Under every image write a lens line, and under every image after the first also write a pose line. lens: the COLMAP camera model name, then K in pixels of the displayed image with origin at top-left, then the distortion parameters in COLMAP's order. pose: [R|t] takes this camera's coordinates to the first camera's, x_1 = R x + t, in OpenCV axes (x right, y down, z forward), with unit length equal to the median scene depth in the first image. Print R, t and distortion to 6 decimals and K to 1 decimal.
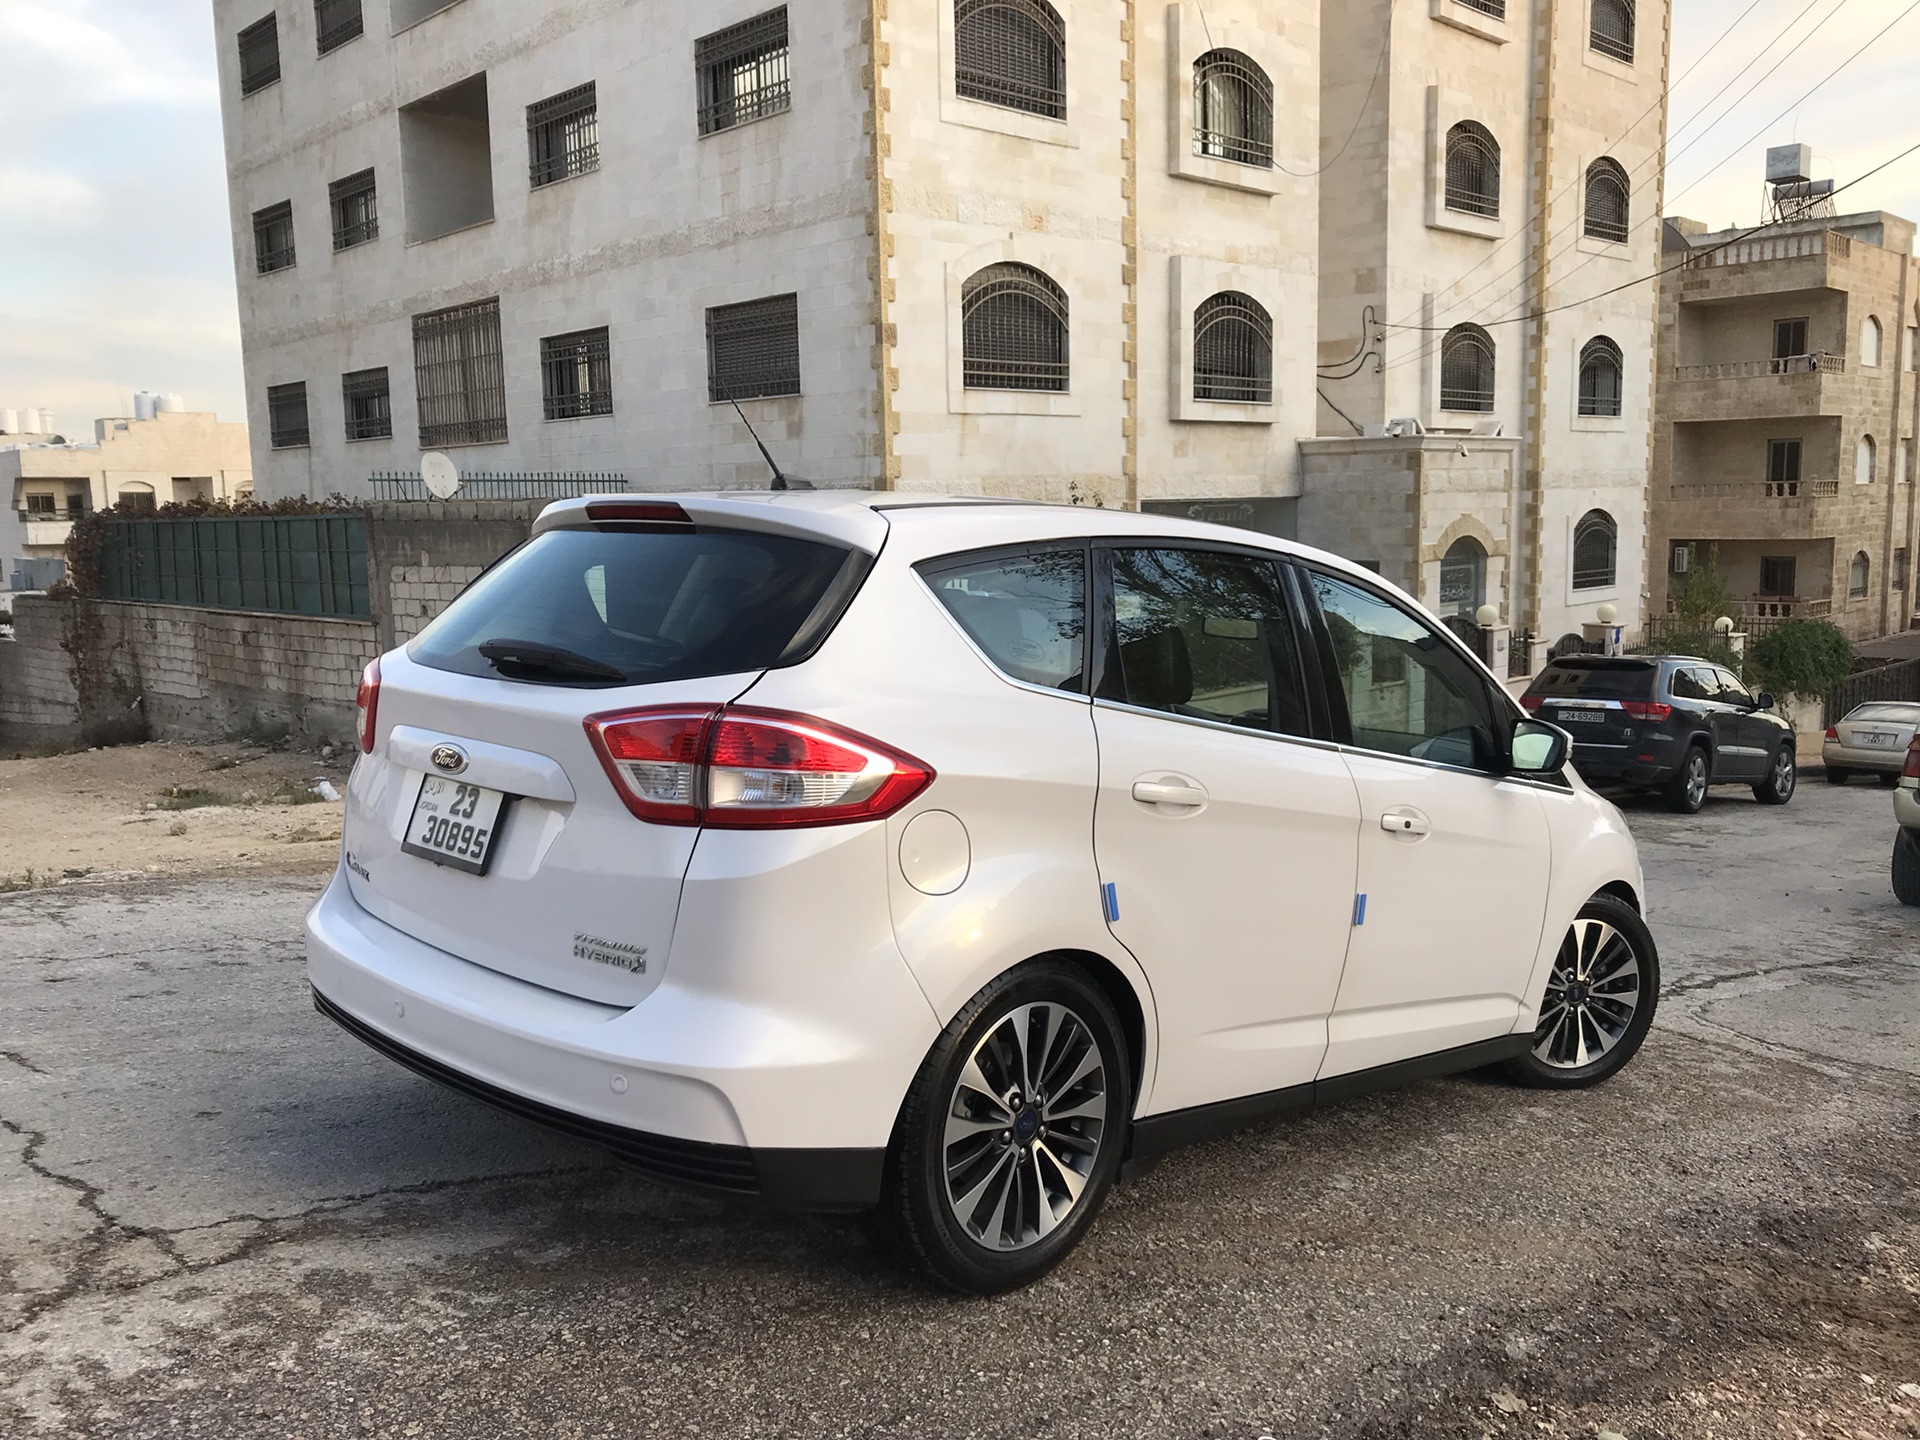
lens RADIAL K [[1569.3, 0, 927.9], [0, 1569.3, 737.5], [0, 0, 1]] dist [0.017257, -0.019320]
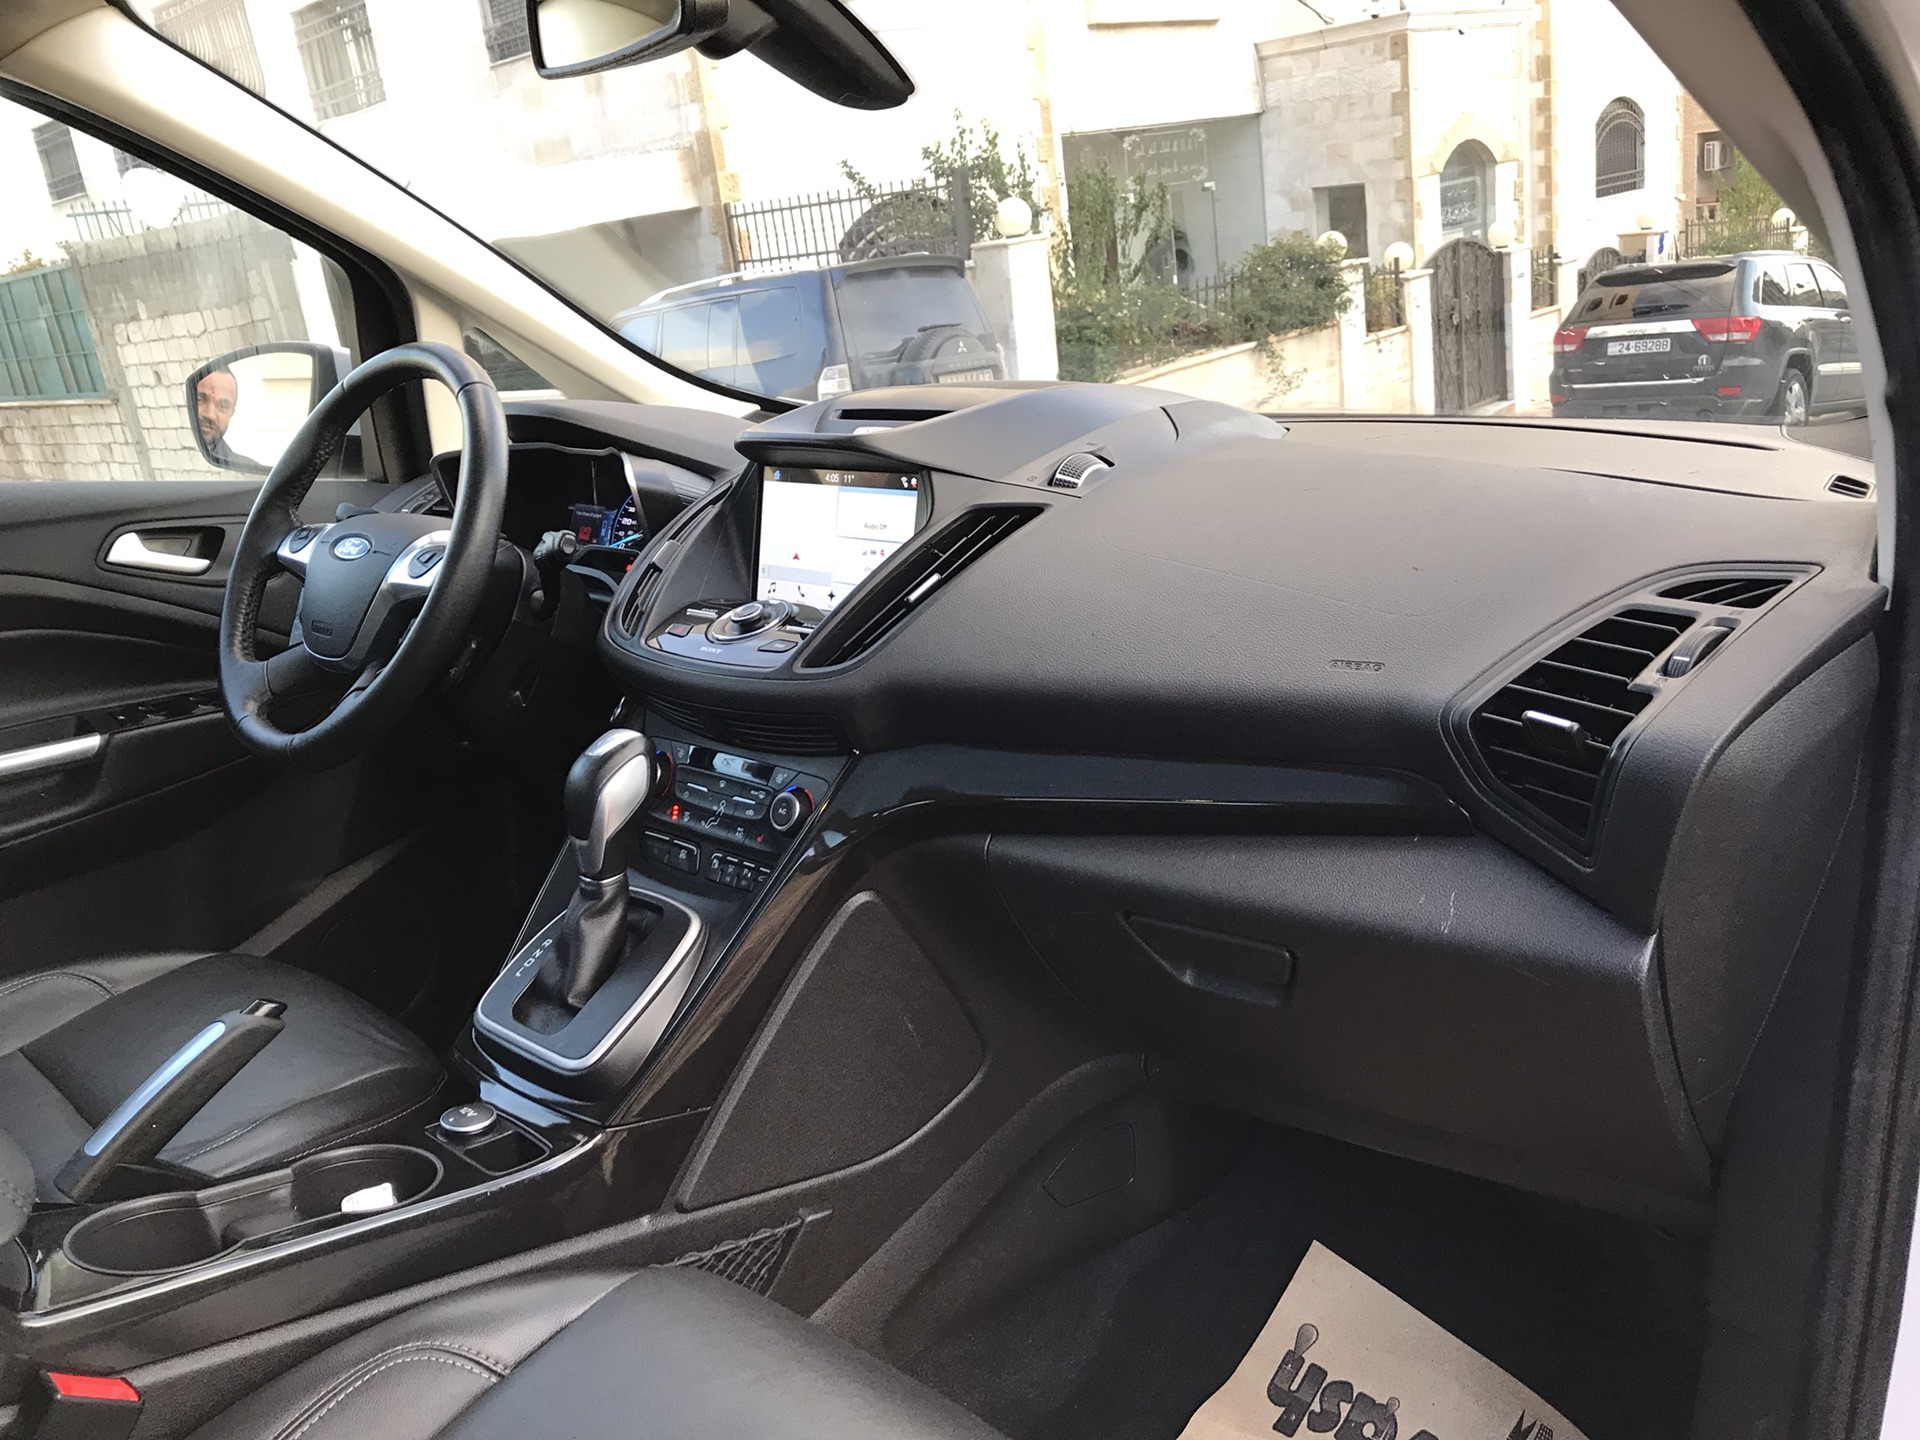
lens RADIAL K [[1569.3, 0, 928.1], [0, 1569.3, 716.0], [0, 0, 1]] dist [0.017257, -0.019320]
pose [[0.993854, -0.109283, -0.017665, 0.044720], [0.110699, 0.979932, 0.165766, -0.001787], [-0.000805, -0.166703, 0.986007, 0.143399]]
